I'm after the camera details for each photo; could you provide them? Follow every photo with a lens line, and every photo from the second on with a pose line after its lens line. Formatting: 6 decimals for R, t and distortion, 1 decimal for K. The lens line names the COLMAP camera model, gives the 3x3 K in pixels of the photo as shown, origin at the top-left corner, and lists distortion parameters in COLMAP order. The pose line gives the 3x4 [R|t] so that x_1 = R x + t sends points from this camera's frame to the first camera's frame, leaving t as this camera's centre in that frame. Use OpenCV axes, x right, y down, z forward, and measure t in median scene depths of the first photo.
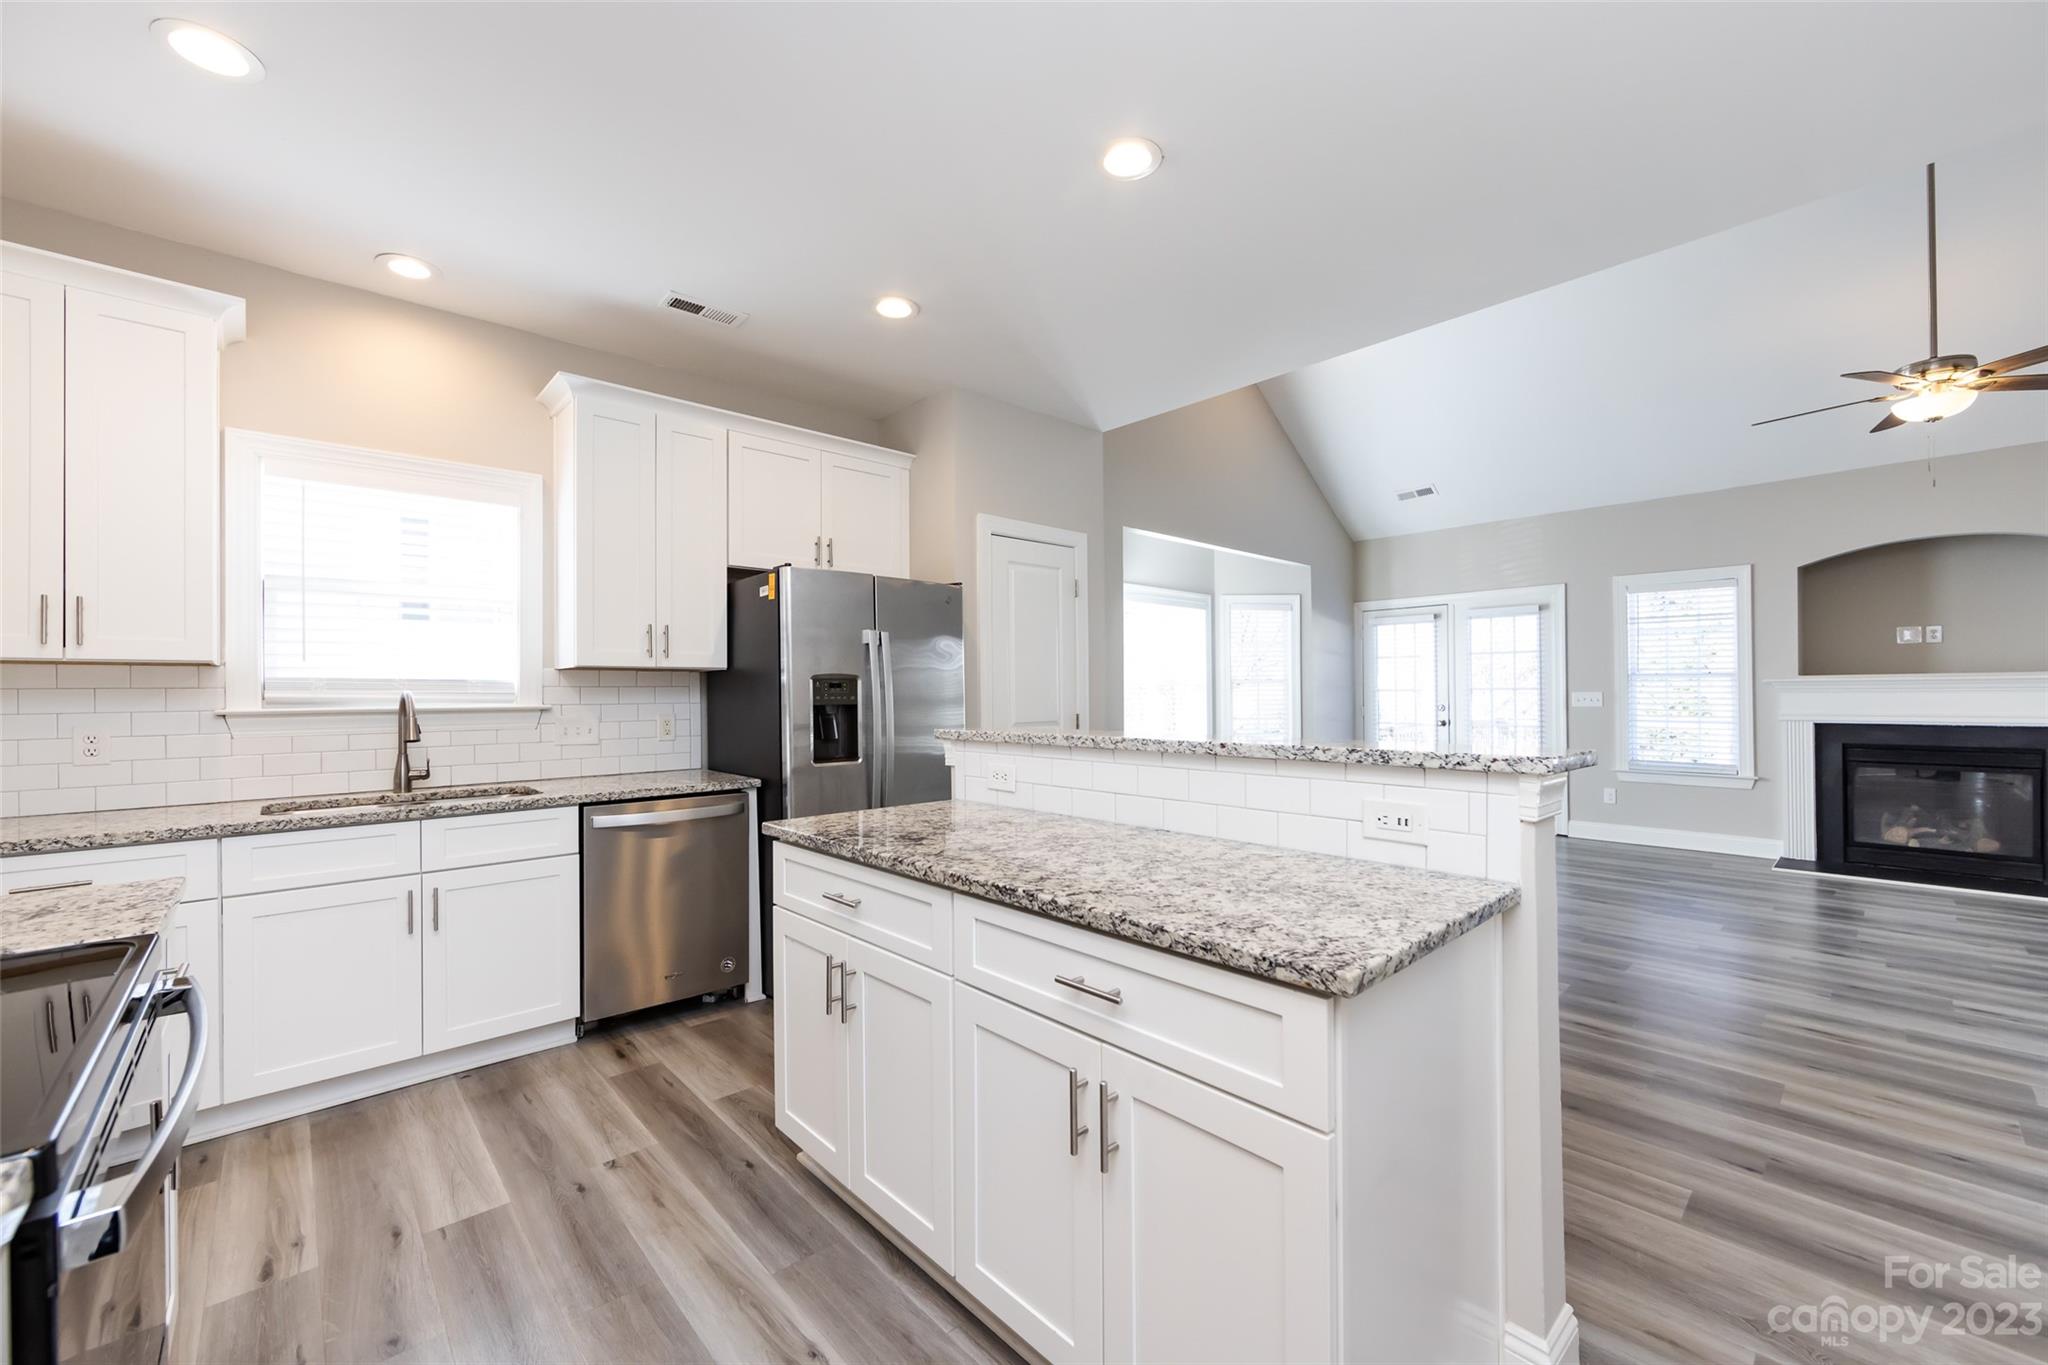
lens RADIAL K [[804.6, 0, 1016.7], [0, 804.6, 688.5], [0, 0, 1]] dist [-0.002866, -0.000082]
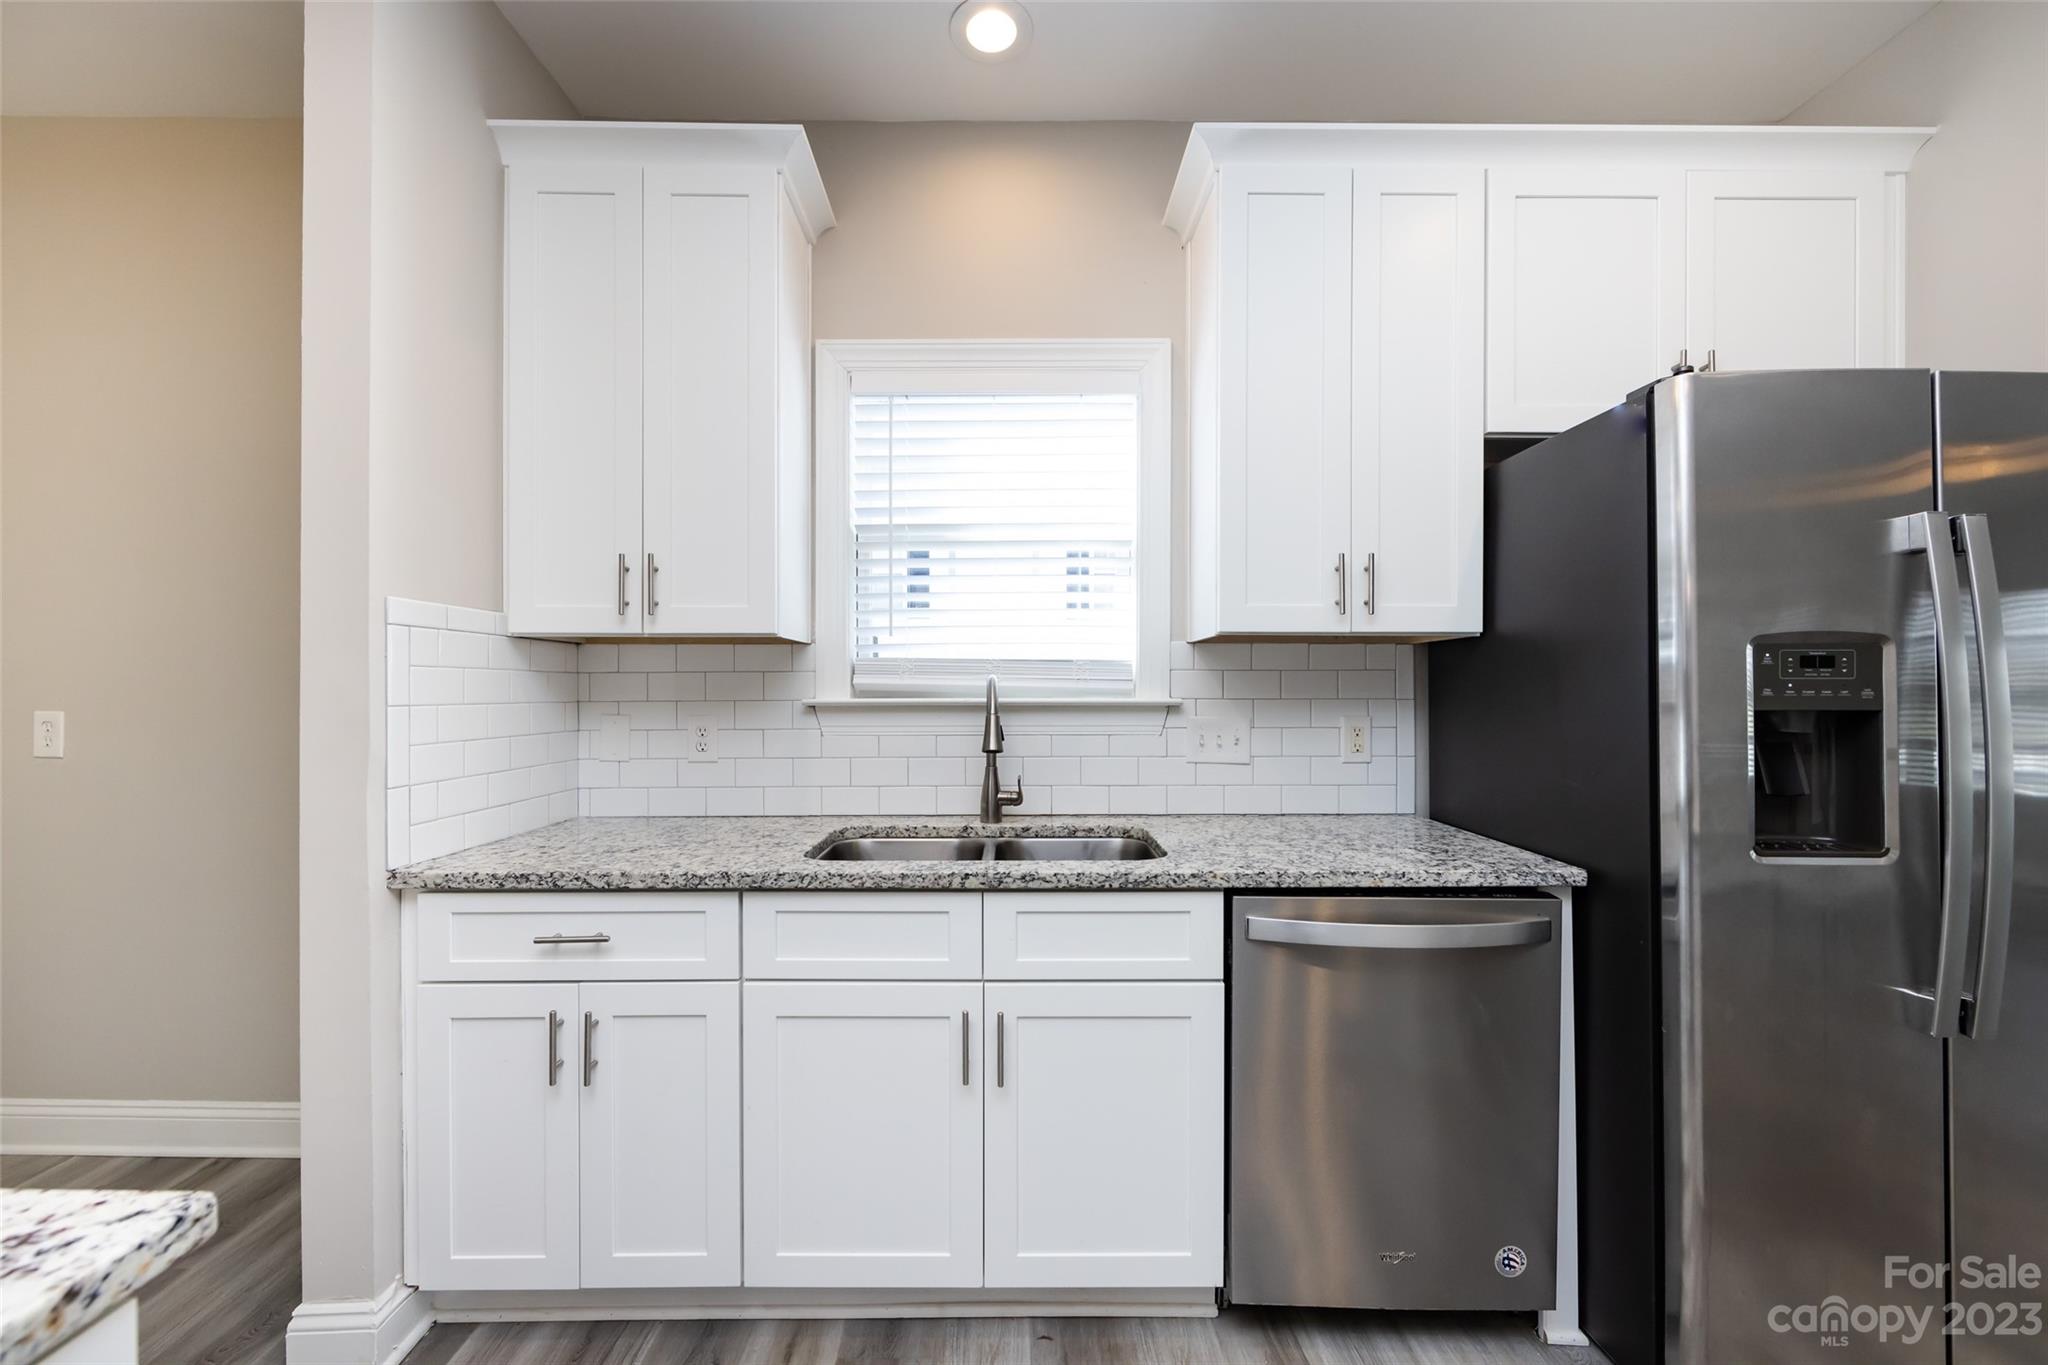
lens RADIAL K [[804.6, 0, 1016.7], [0, 804.6, 688.5], [0, 0, 1]] dist [-0.002866, -0.000082]
pose [[0.742470, 0.008694, -0.669823, -0.249243], [-0.001530, 0.999935, 0.011283, 0.005553], [0.669878, -0.007352, 0.742435, 0.439775]]
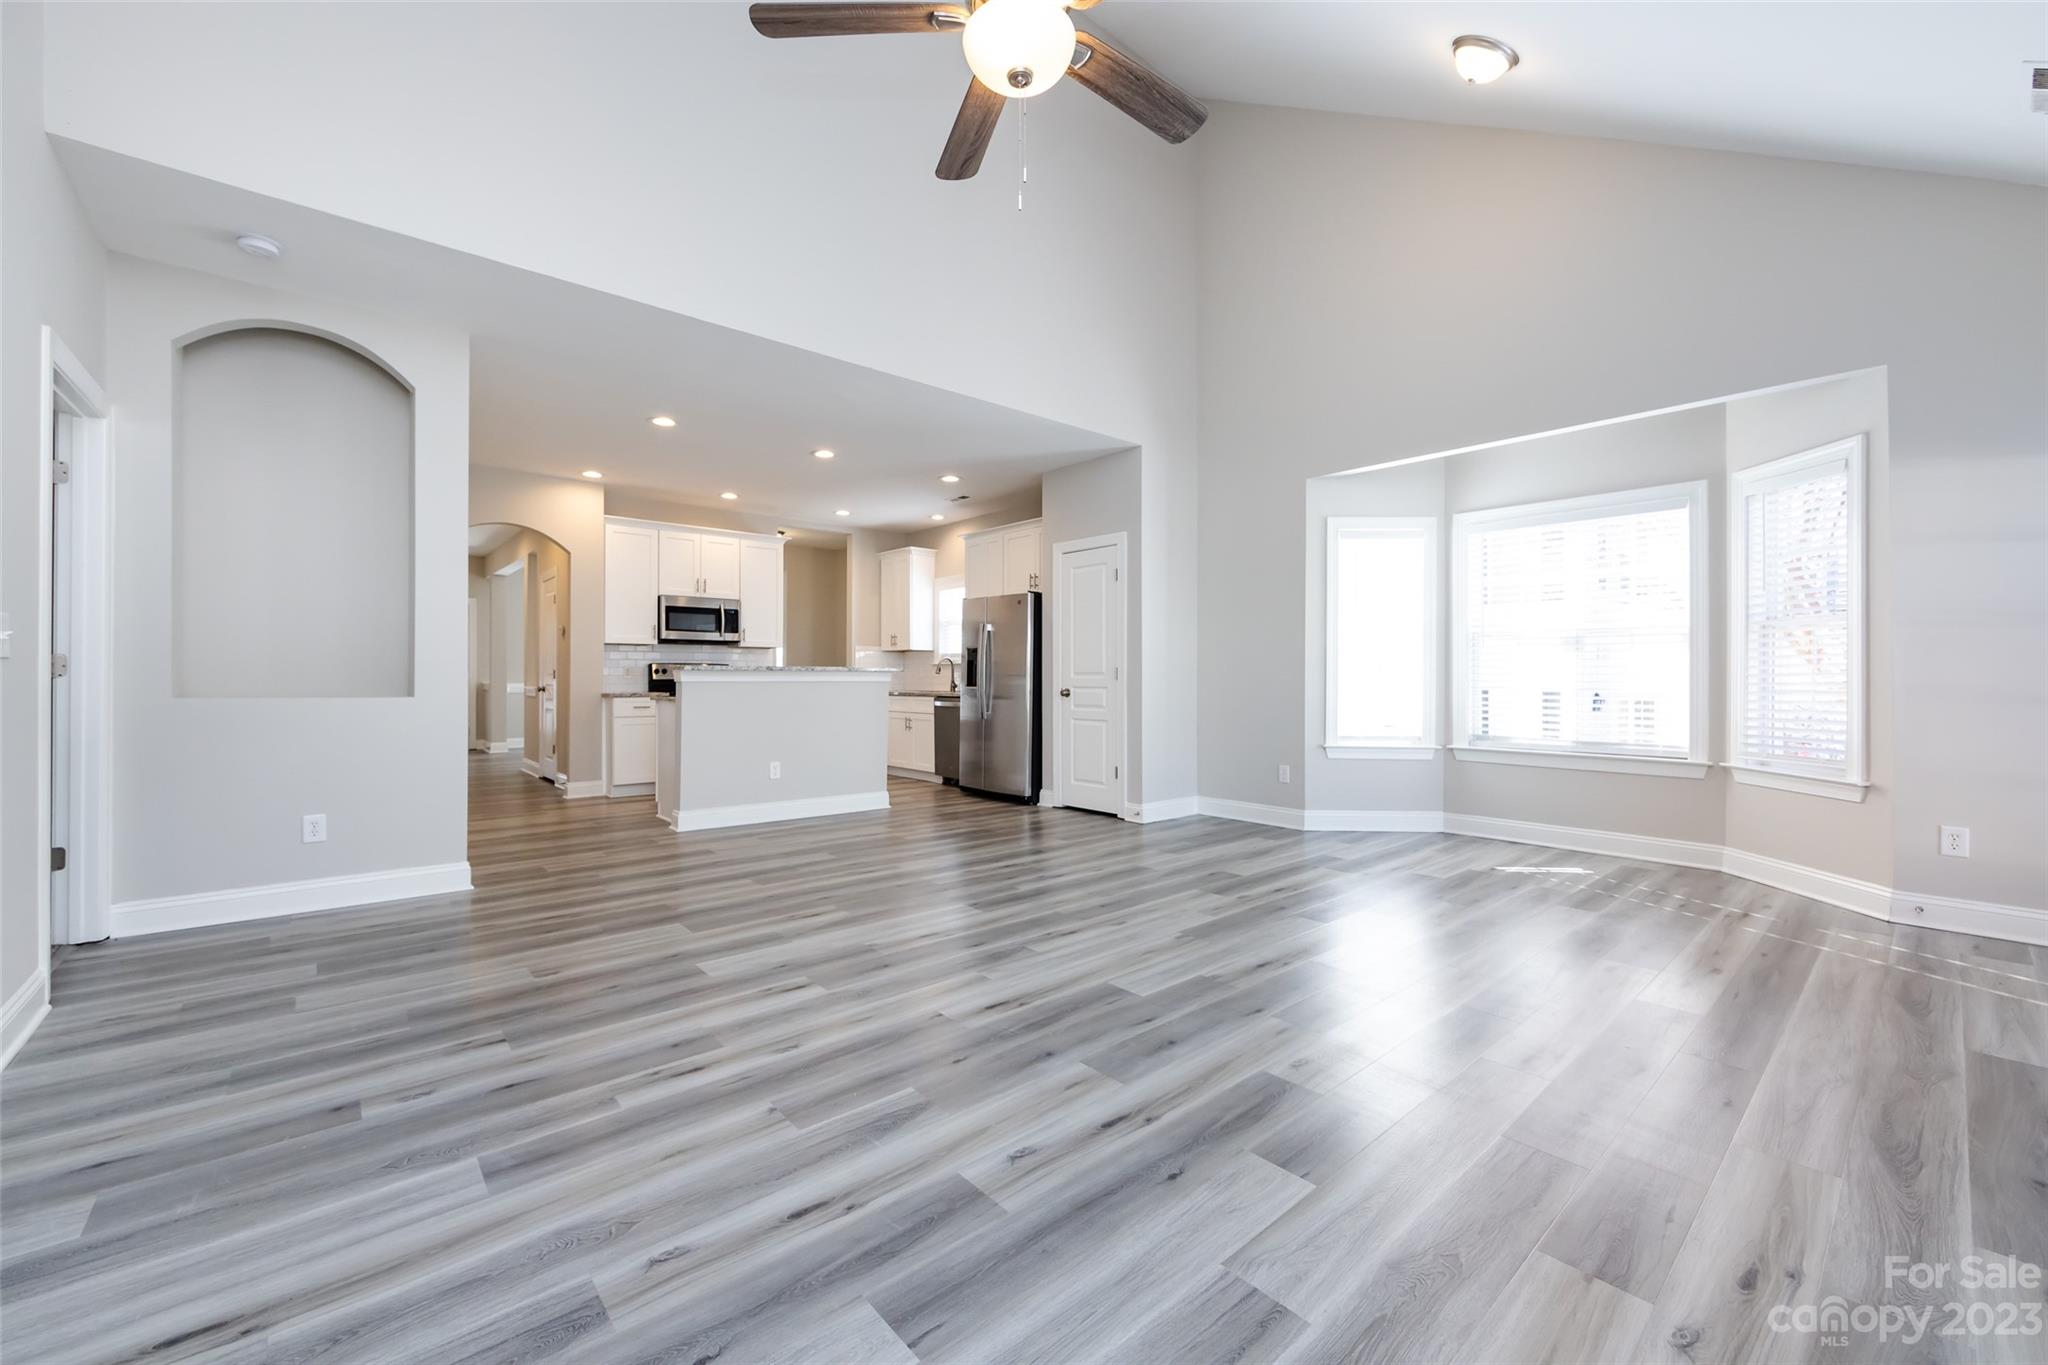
lens RADIAL K [[808.6, 0, 1026.4], [0, 808.6, 677.7], [0, 0, 1]] dist [0.000352, -0.000104]
pose [[-0.018812, 0.008108, -0.999790, 1.907907], [0.006202, 0.999949, 0.007993, 0.048382], [0.999804, -0.006051, -0.018862, 1.162697]]
